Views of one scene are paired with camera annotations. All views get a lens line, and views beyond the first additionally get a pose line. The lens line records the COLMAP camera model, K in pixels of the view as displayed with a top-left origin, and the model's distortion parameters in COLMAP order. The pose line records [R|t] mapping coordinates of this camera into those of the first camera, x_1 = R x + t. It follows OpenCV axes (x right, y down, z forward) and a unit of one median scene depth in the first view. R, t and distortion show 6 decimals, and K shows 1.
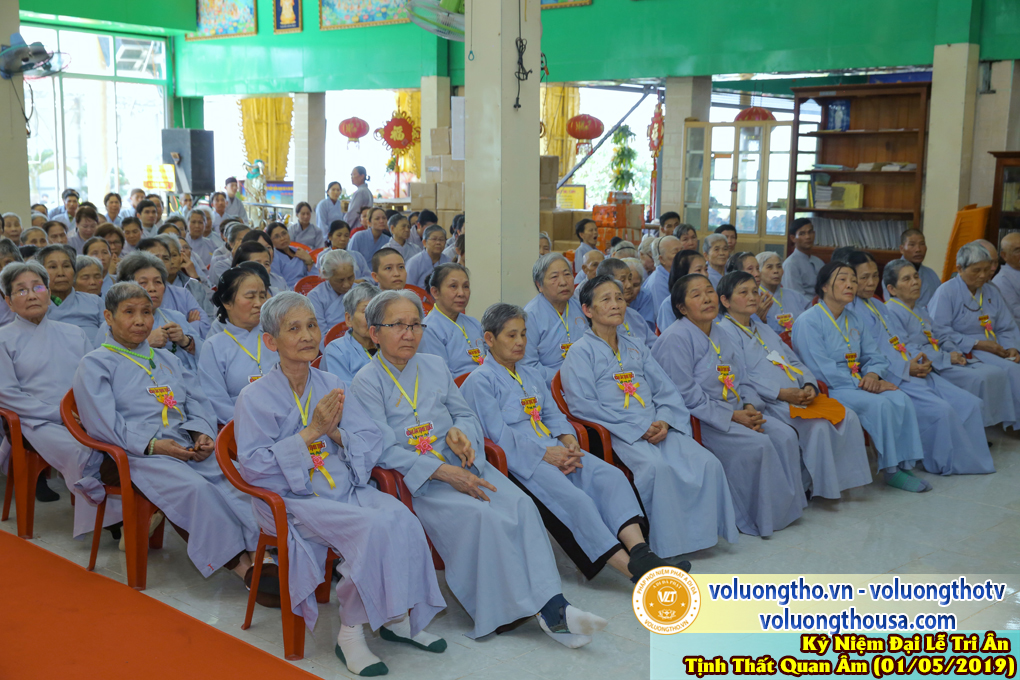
lens RADIAL K [[1251.2, 0, 509.2], [0, 1251.2, 343.2], [0, 0, 1]] dist [0.053743, 0.000000]
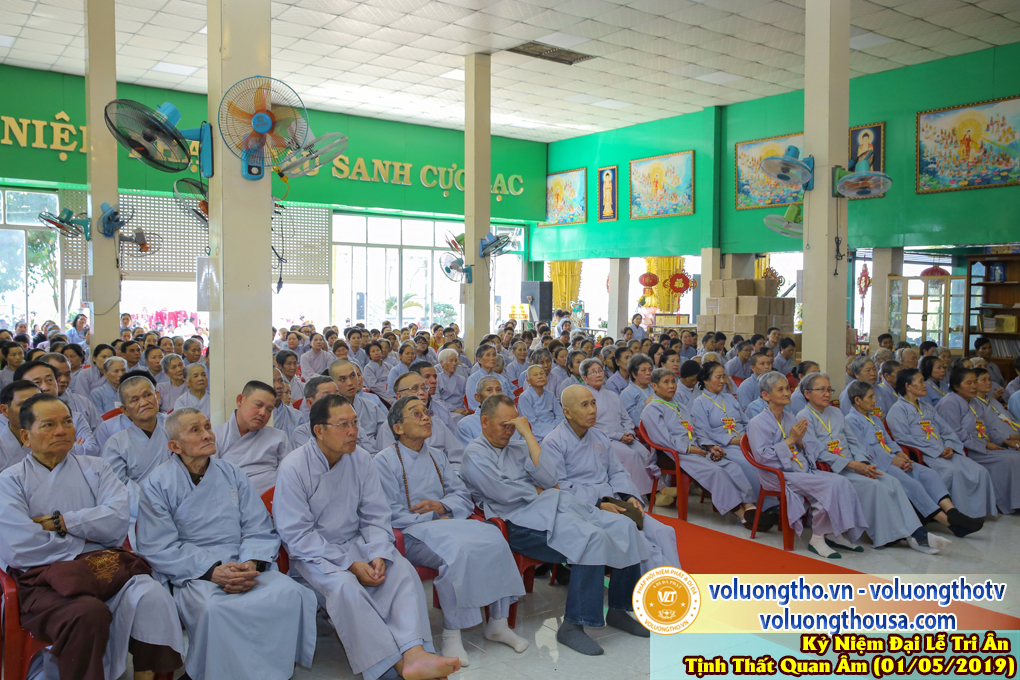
lens RADIAL K [[924.5, 0, 510.1], [0, 924.5, 335.9], [0, 0, 1]] dist [-0.002806, 0.032922]
pose [[0.984276, 0.003021, -0.176611, -0.217568], [-0.021051, 0.994734, -0.100305, 0.039900], [0.175378, 0.102445, 0.979157, -0.359958]]
